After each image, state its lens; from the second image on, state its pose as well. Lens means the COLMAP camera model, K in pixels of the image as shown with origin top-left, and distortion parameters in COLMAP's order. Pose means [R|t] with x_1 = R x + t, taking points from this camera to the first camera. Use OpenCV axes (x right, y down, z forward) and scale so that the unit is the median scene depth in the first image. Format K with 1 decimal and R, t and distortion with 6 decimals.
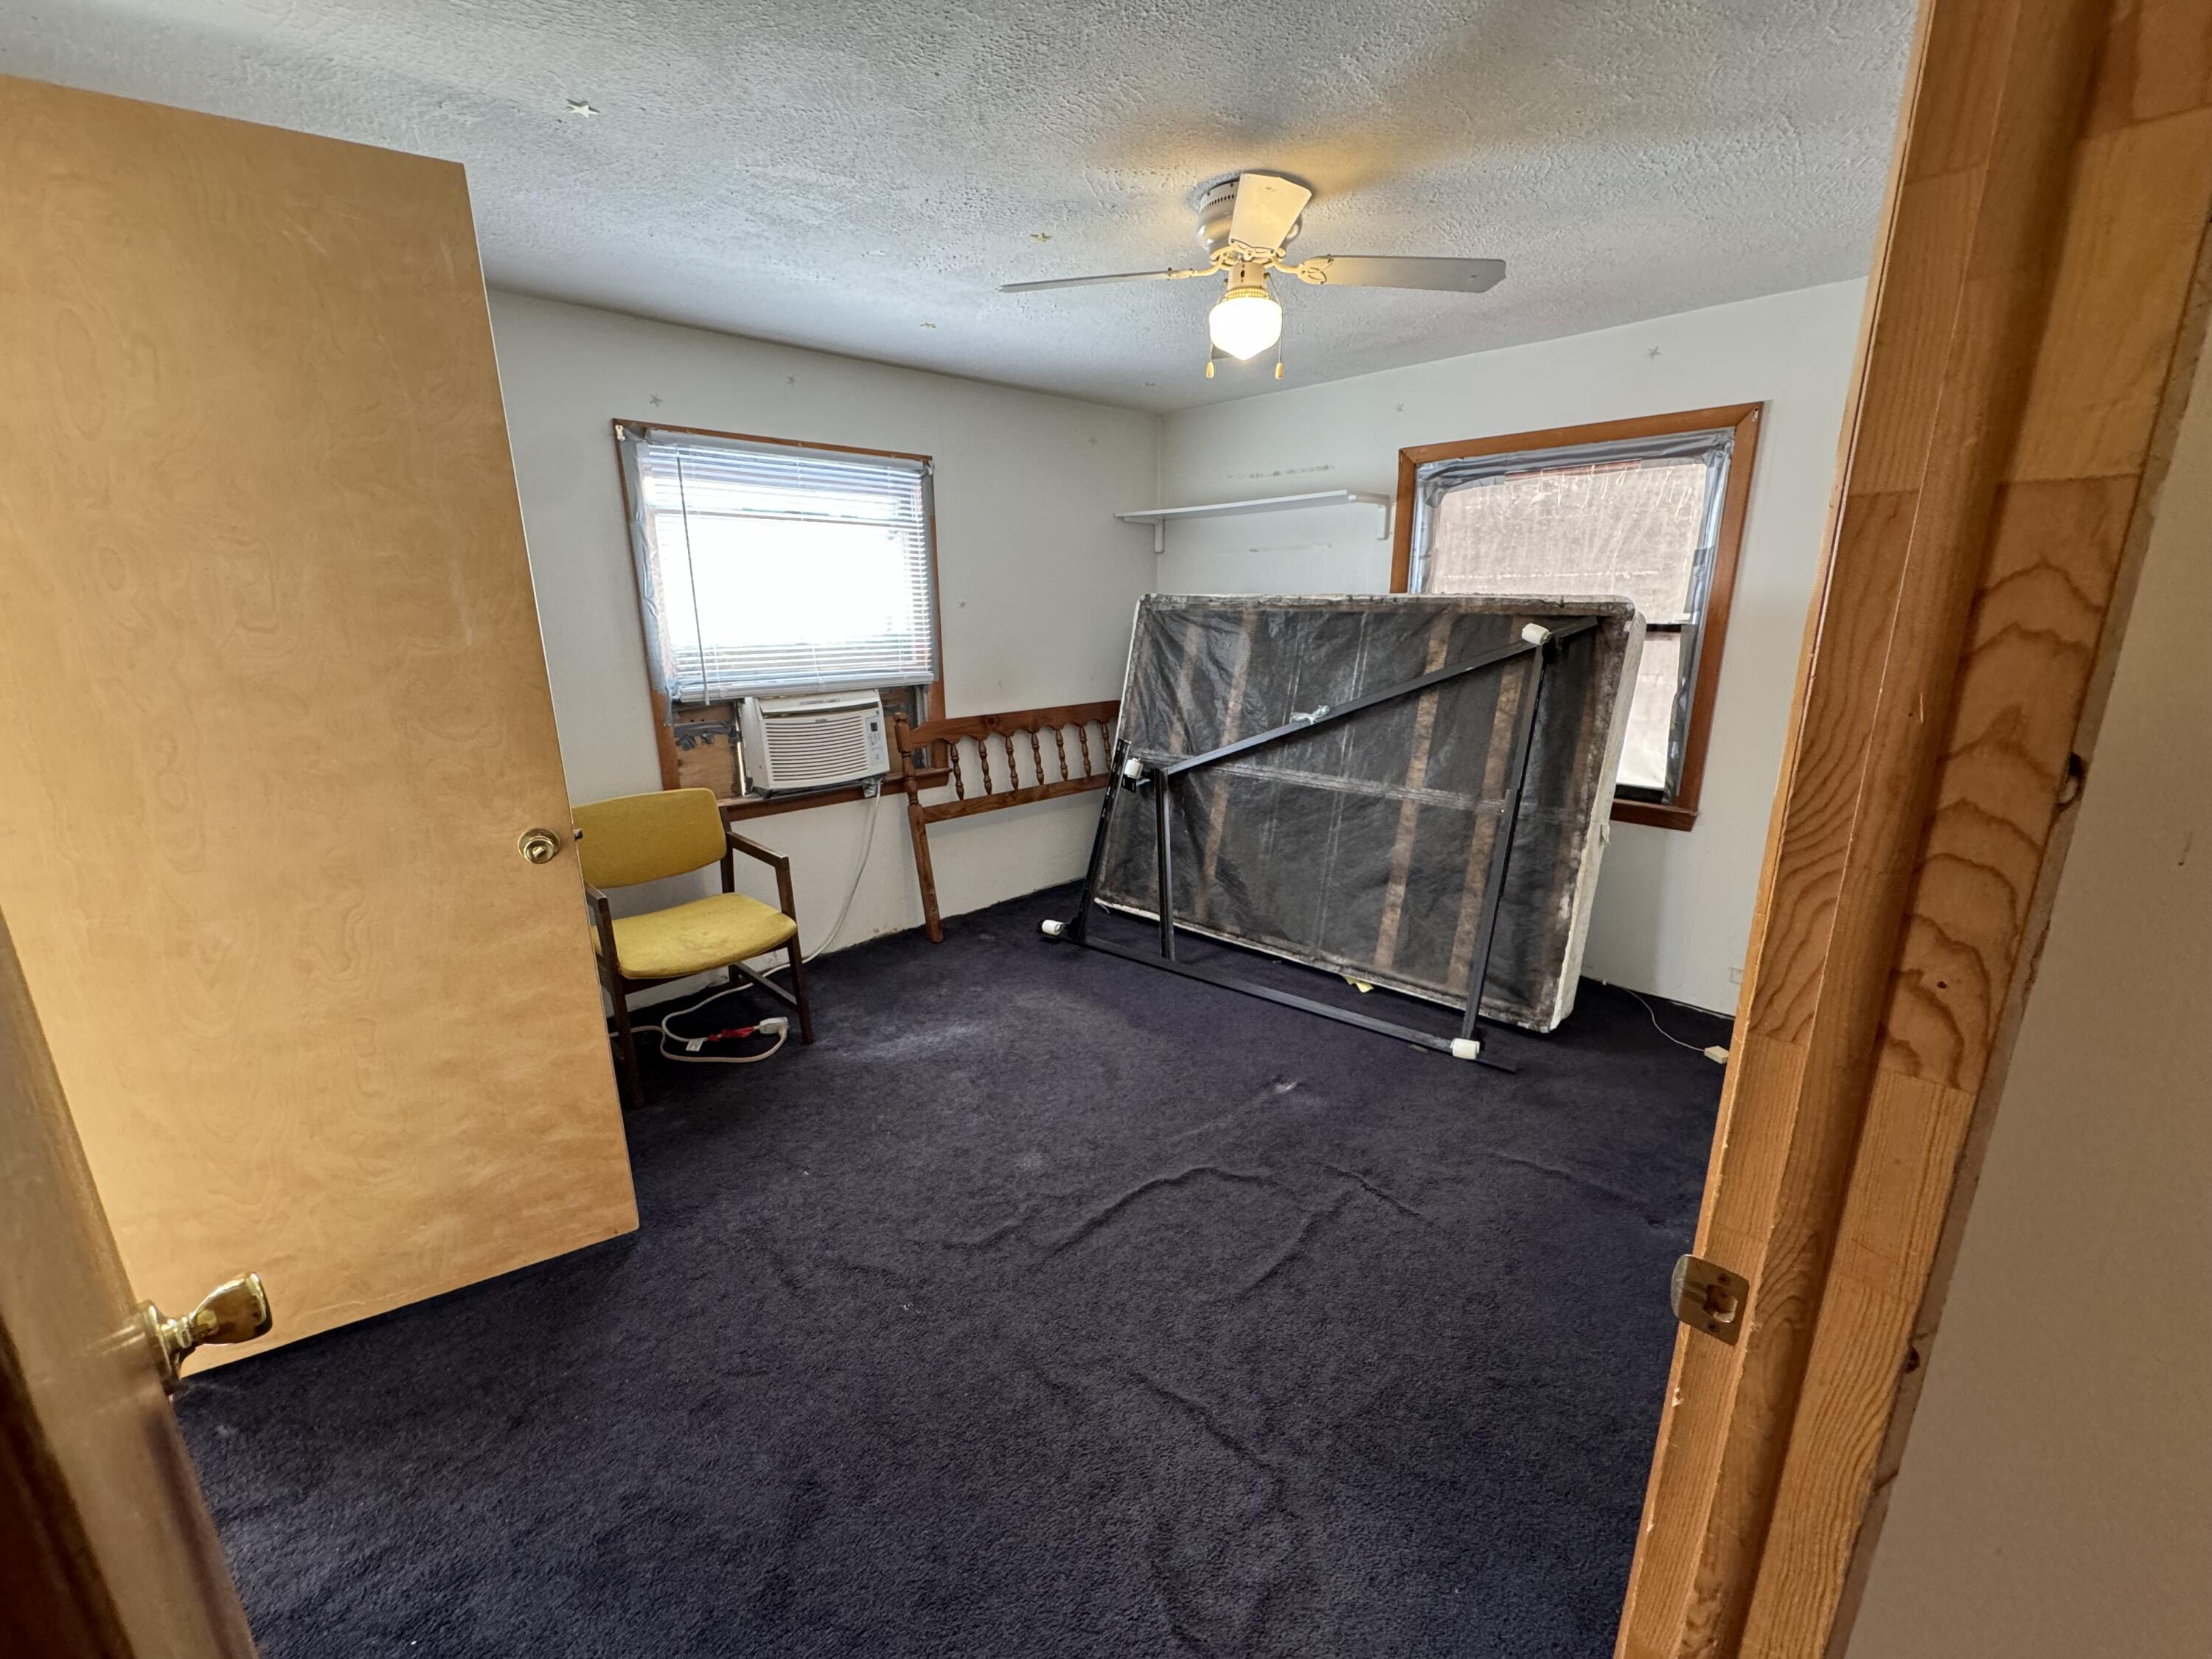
lens RADIAL K [[886.1, 0, 1106.0], [0, 886.1, 829.5], [0, 0, 1]] dist [-0.000718, 0.000180]
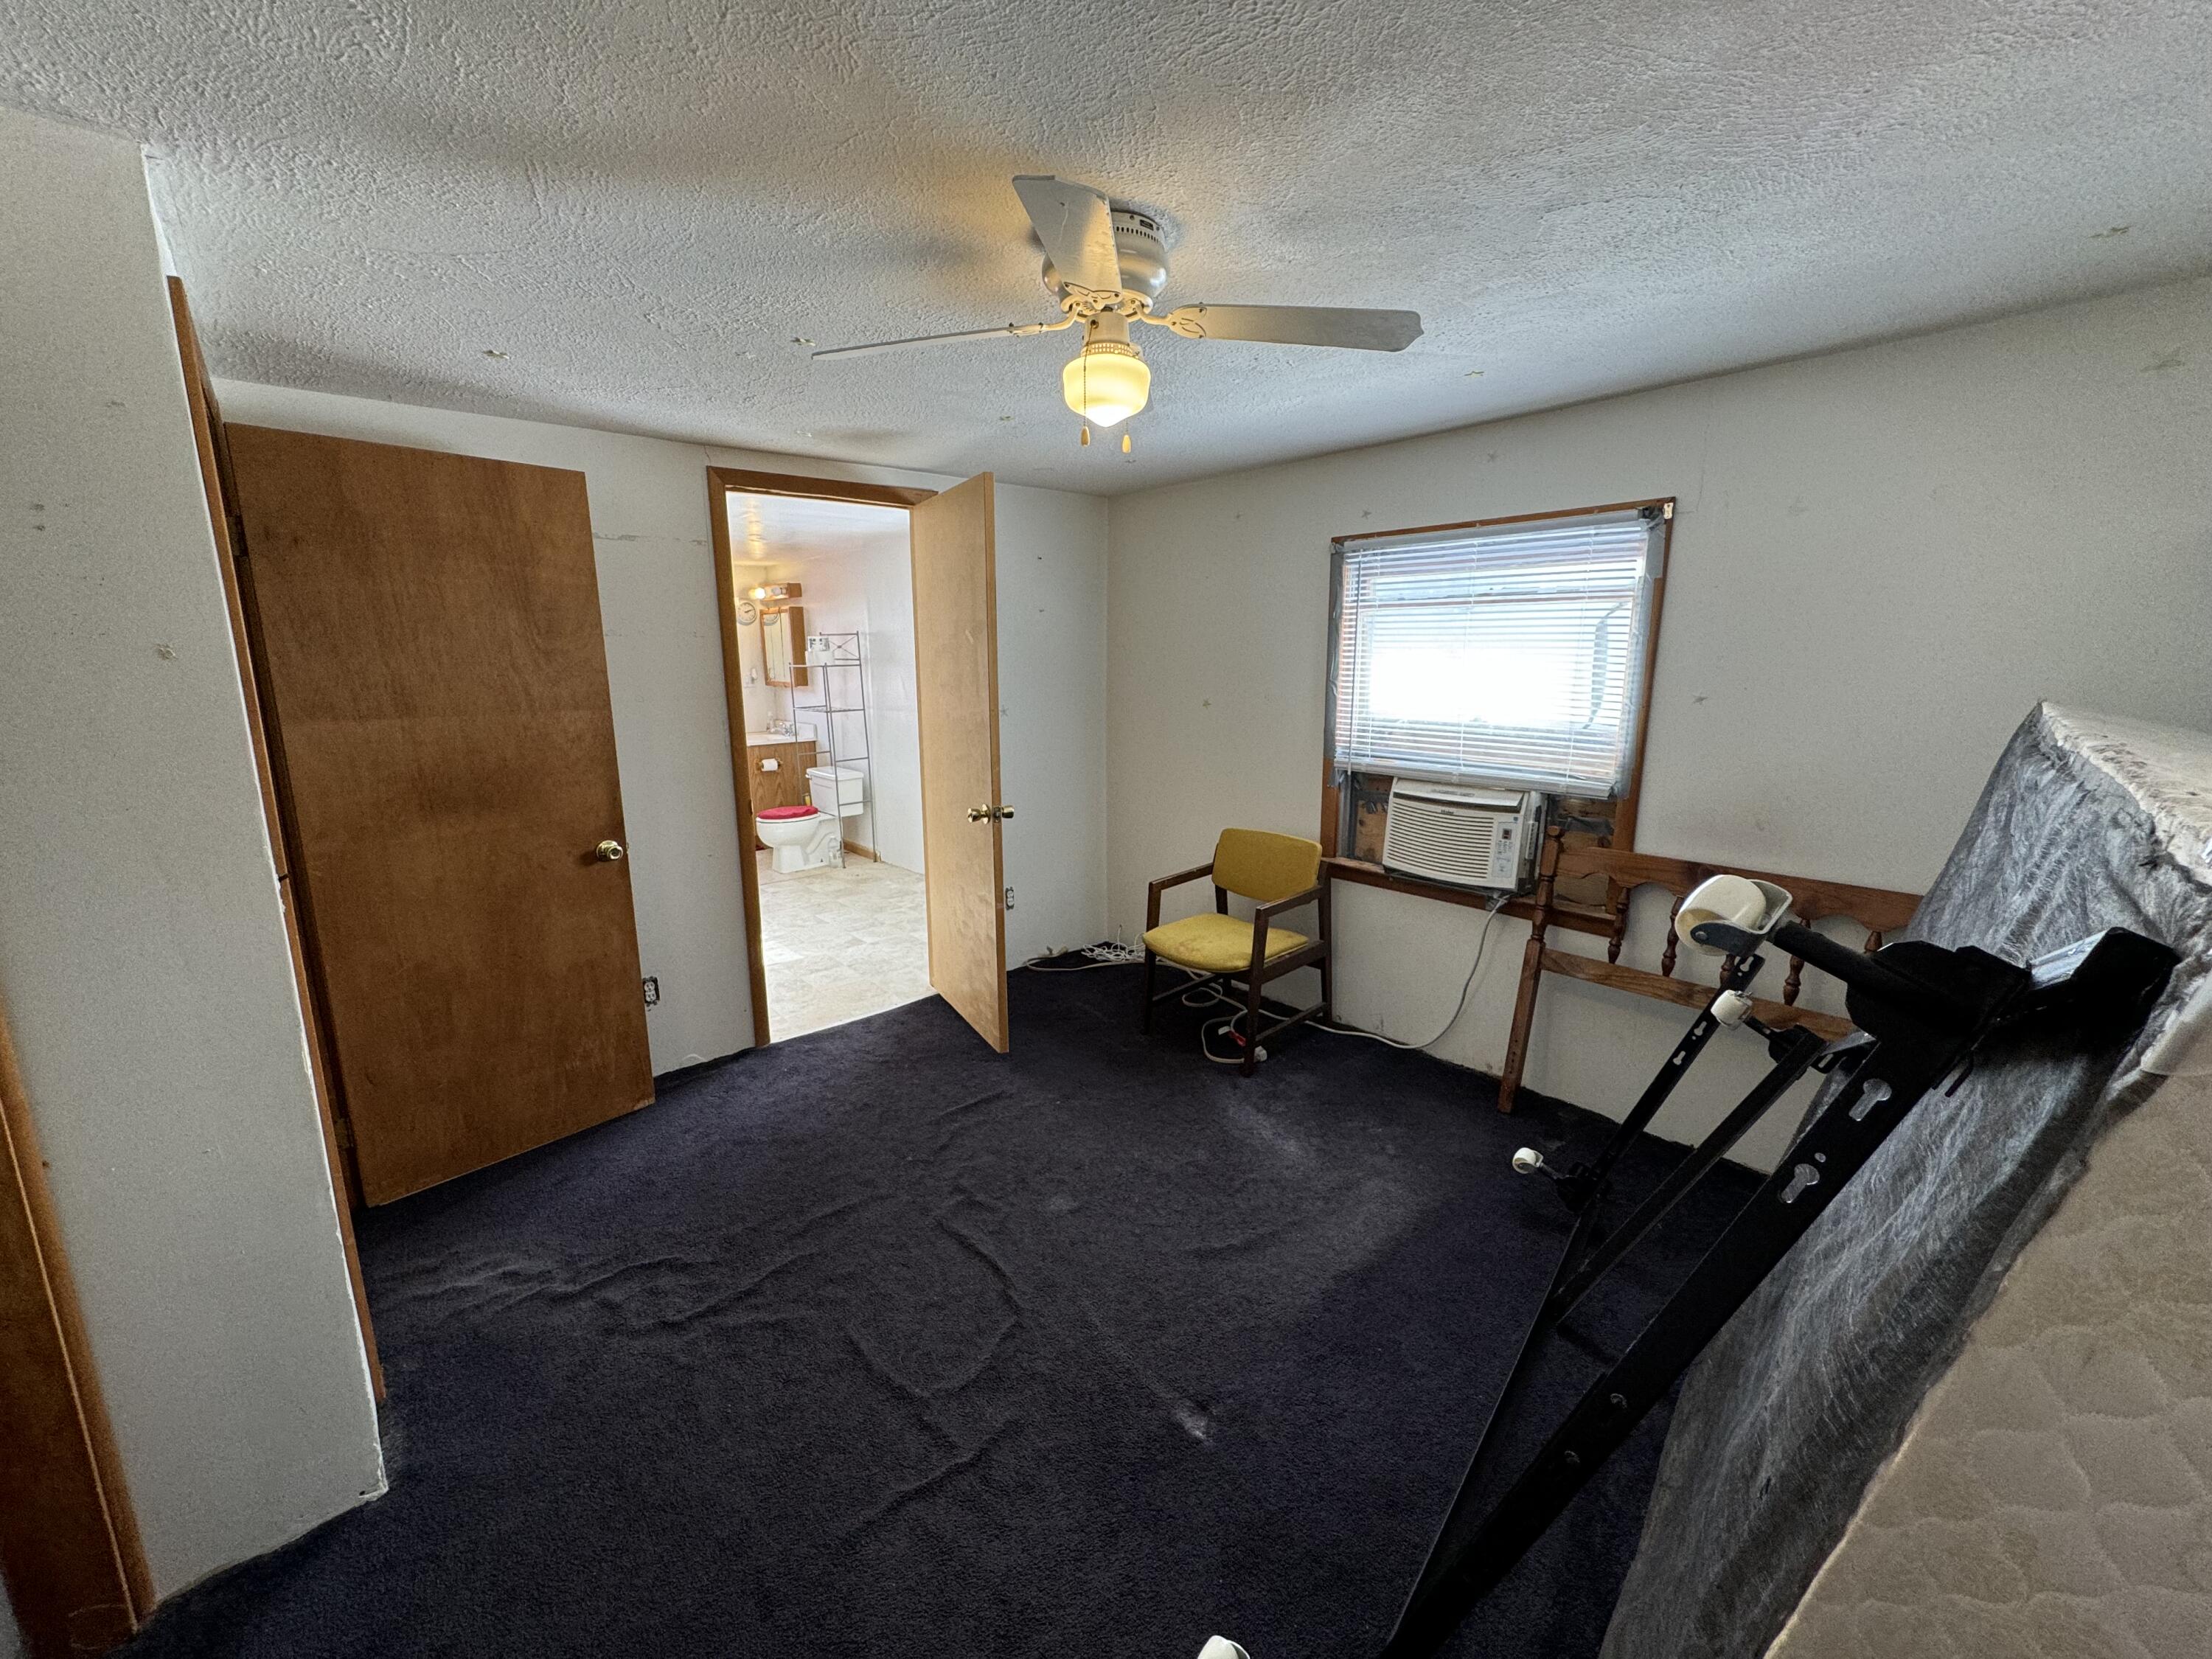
lens RADIAL K [[886.1, 0, 1106.0], [0, 886.1, 829.5], [0, 0, 1]] dist [-0.000718, 0.000180]
pose [[-0.045253, 0.192293, -0.980294, 0.633266], [-0.253016, 0.947097, 0.197461, -0.204661], [0.966403, 0.256966, 0.005794, 0.667013]]
